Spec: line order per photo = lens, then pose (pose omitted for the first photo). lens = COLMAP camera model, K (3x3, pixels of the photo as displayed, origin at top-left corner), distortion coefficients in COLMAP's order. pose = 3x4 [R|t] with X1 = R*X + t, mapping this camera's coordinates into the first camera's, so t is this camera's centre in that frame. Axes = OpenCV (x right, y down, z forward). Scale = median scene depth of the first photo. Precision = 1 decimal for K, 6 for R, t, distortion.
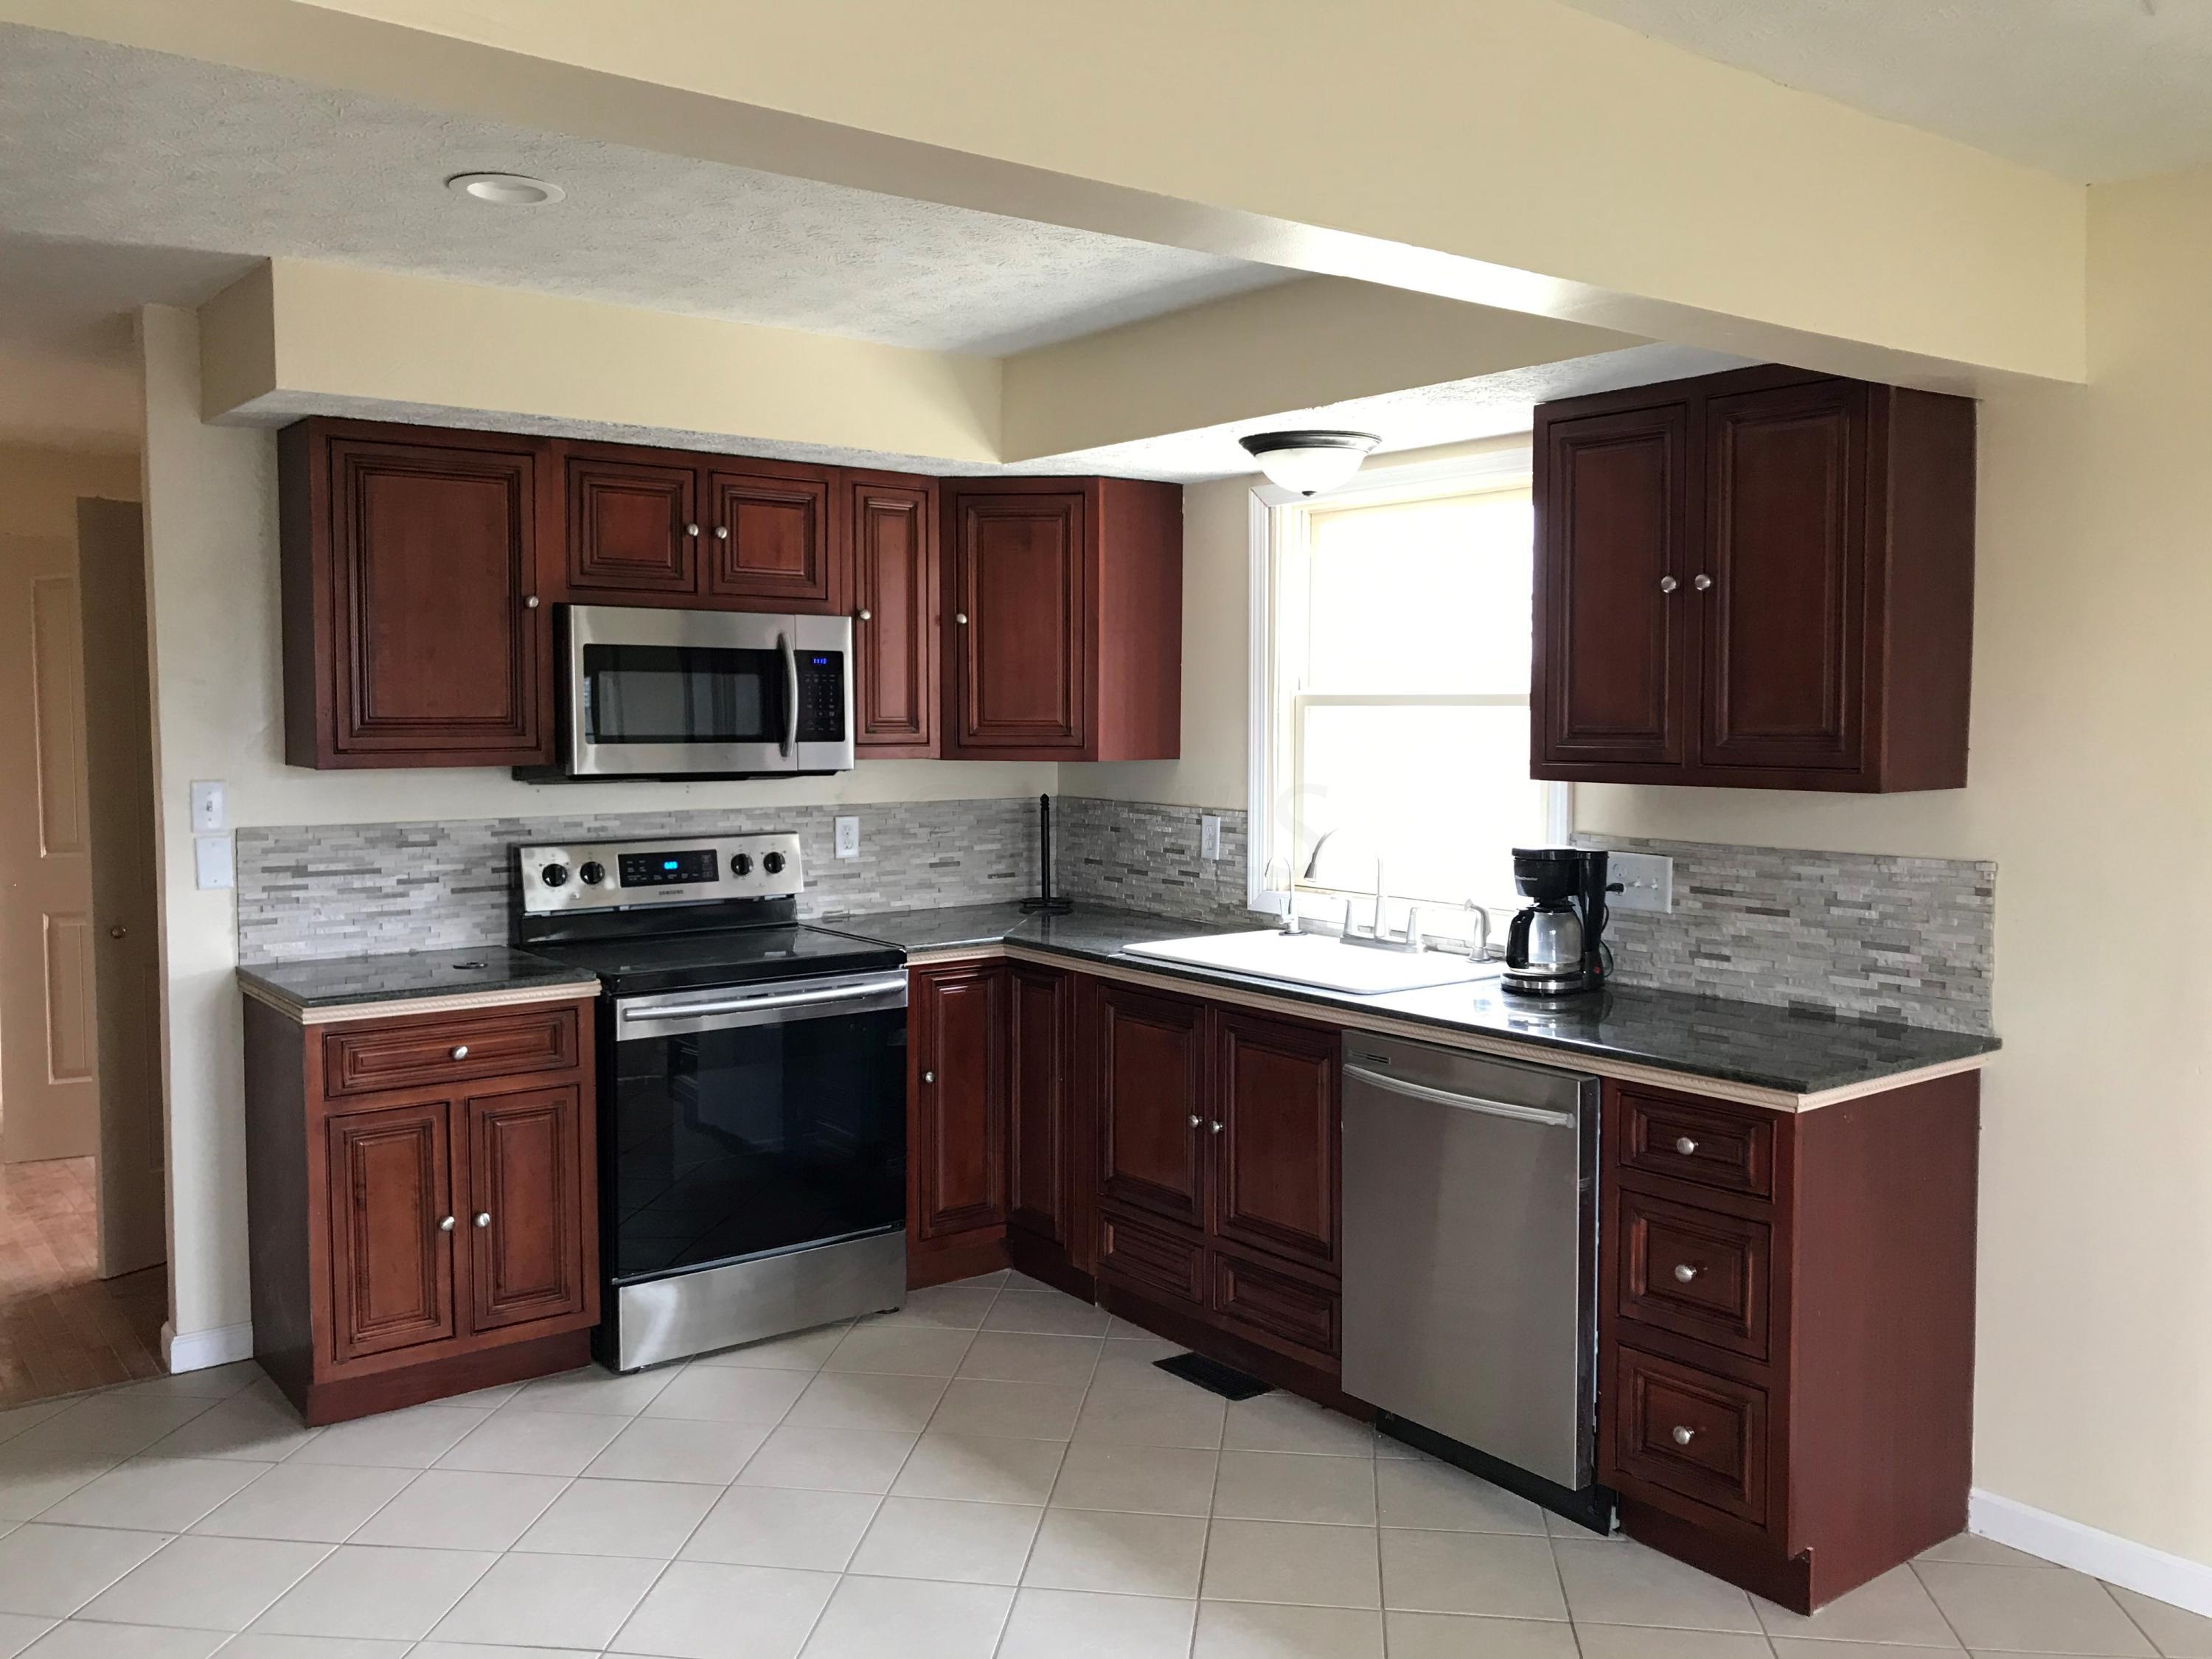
lens RADIAL K [[1789.1, 0, 1113.2], [0, 1789.1, 841.1], [0, 0, 1]] dist [0.022778, -0.043124]
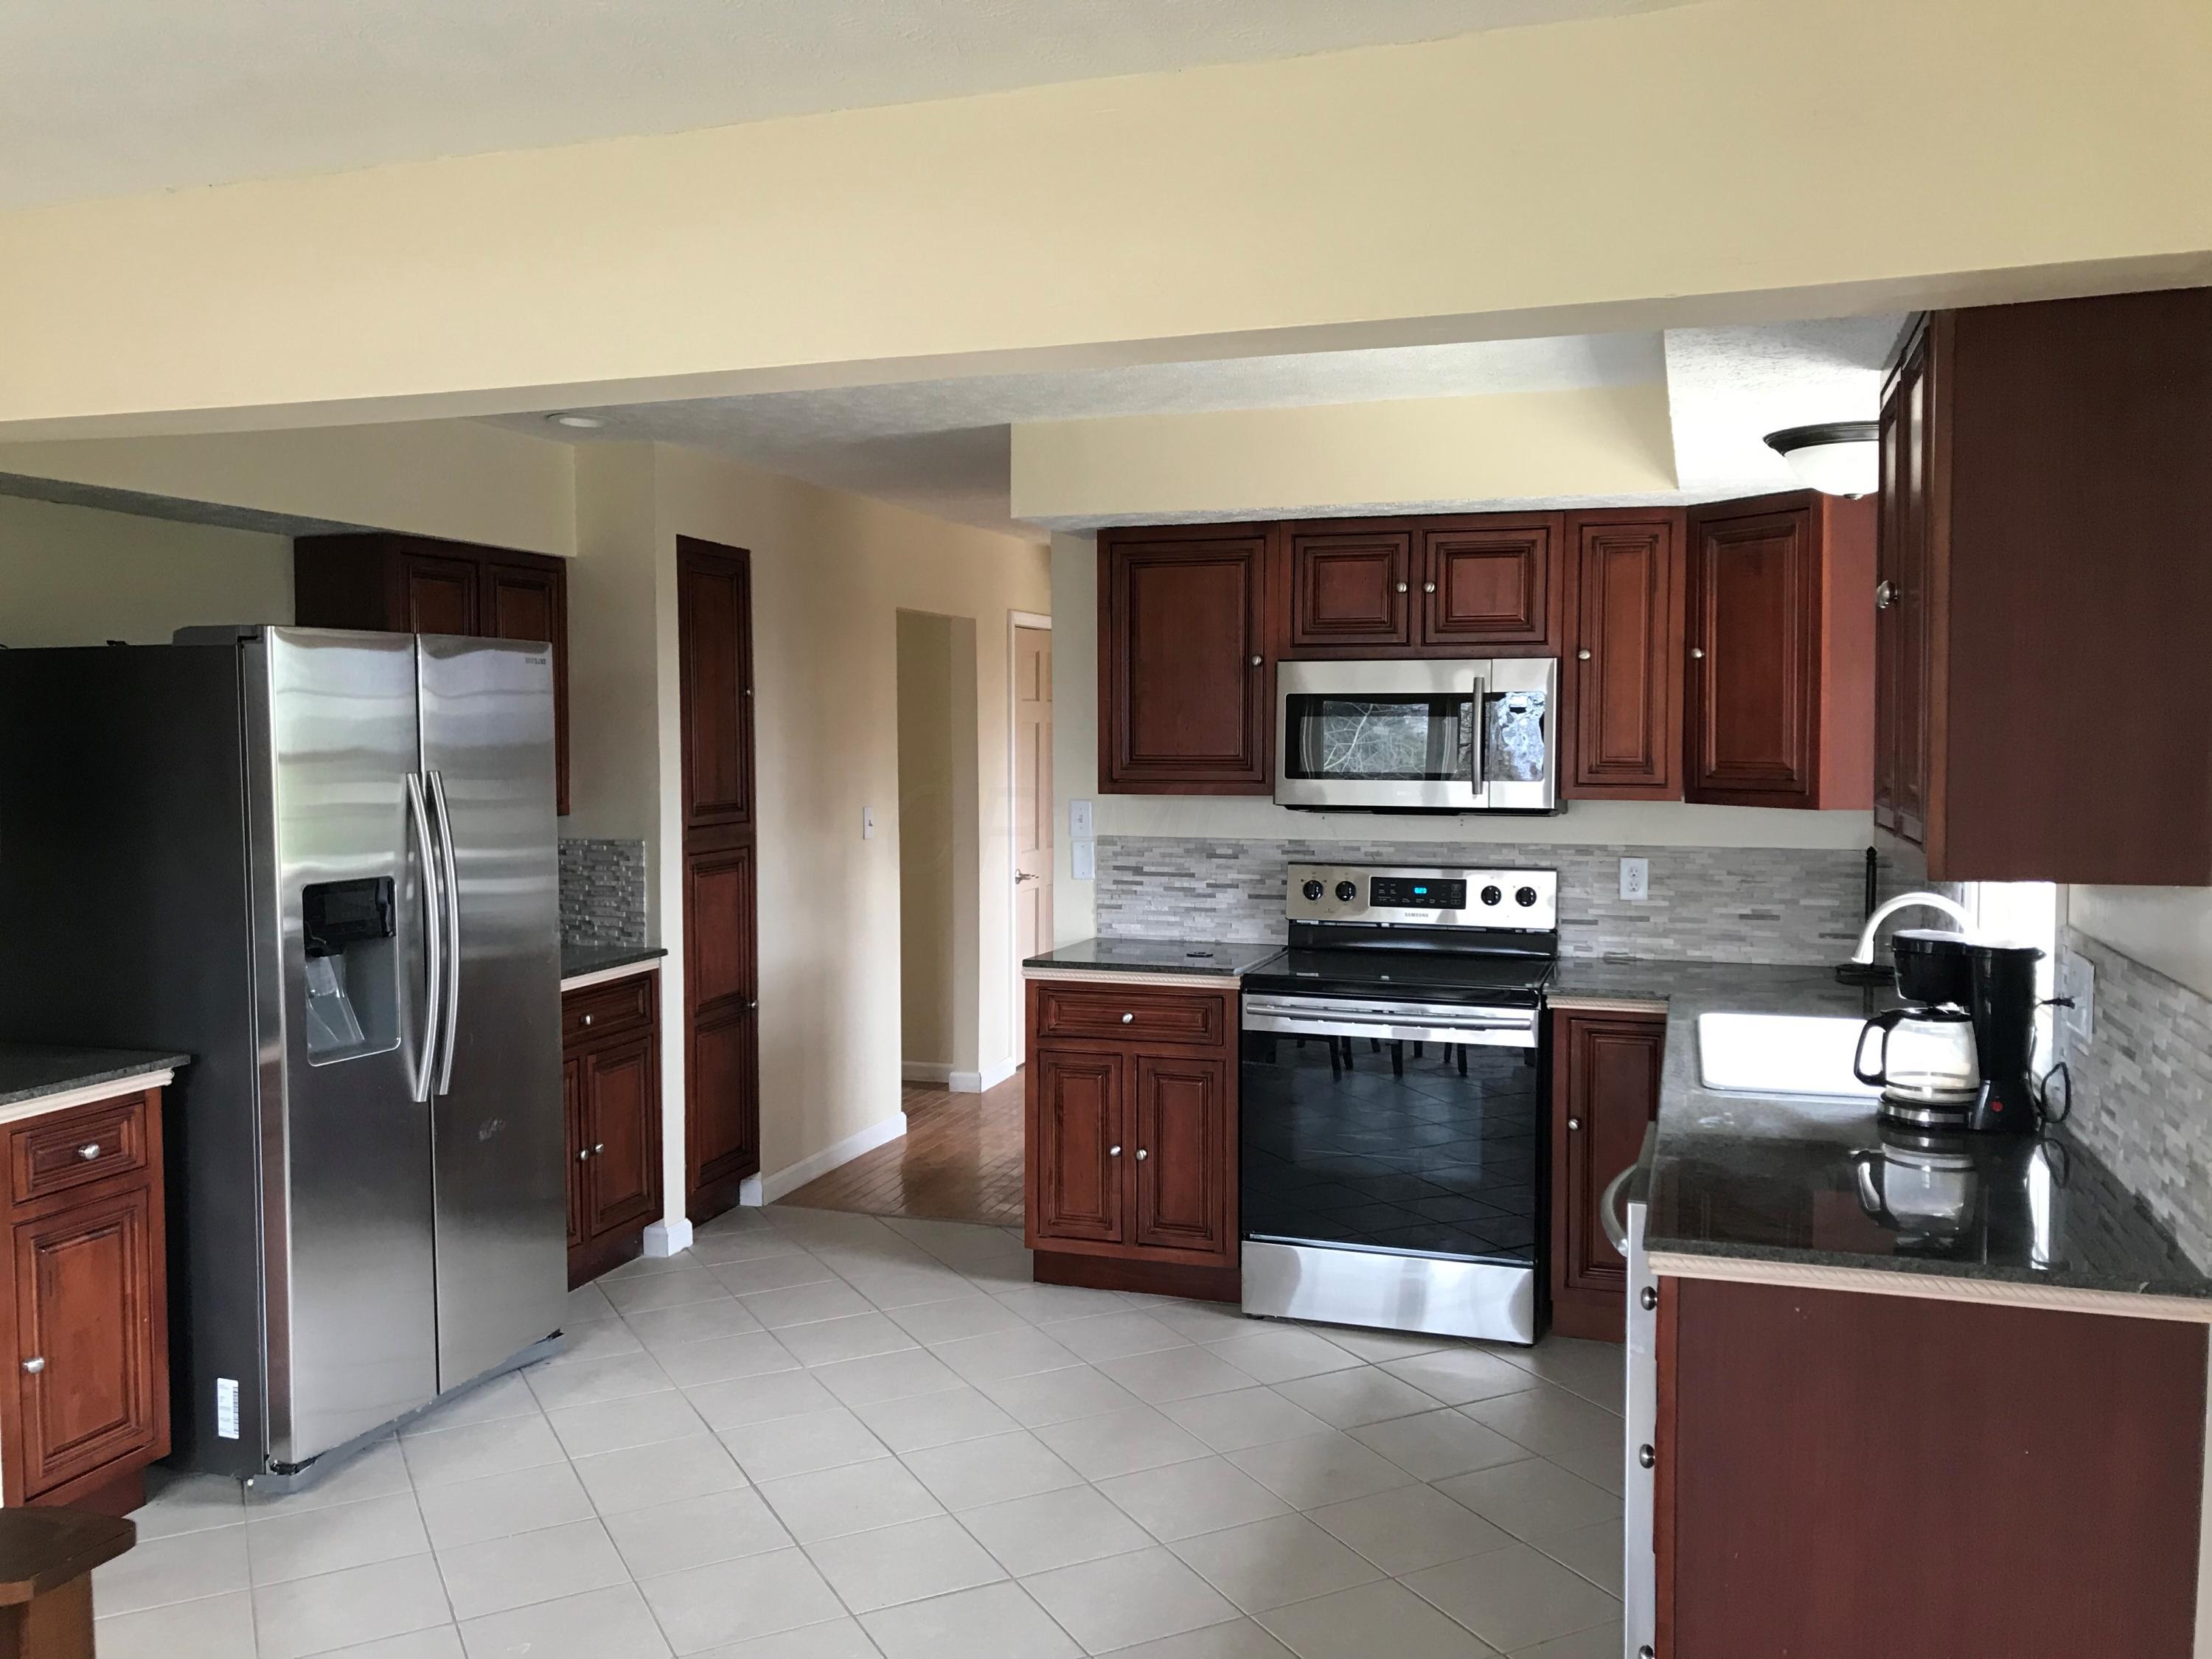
lens RADIAL K [[1789.1, 0, 1107.0], [0, 1789.1, 812.7], [0, 0, 1]] dist [0.022778, -0.043124]
pose [[0.538302, 0.032998, -0.842106, 0.598045], [-0.064946, 0.997886, -0.002414, -0.019801], [0.840246, 0.055991, 0.539307, 0.255779]]
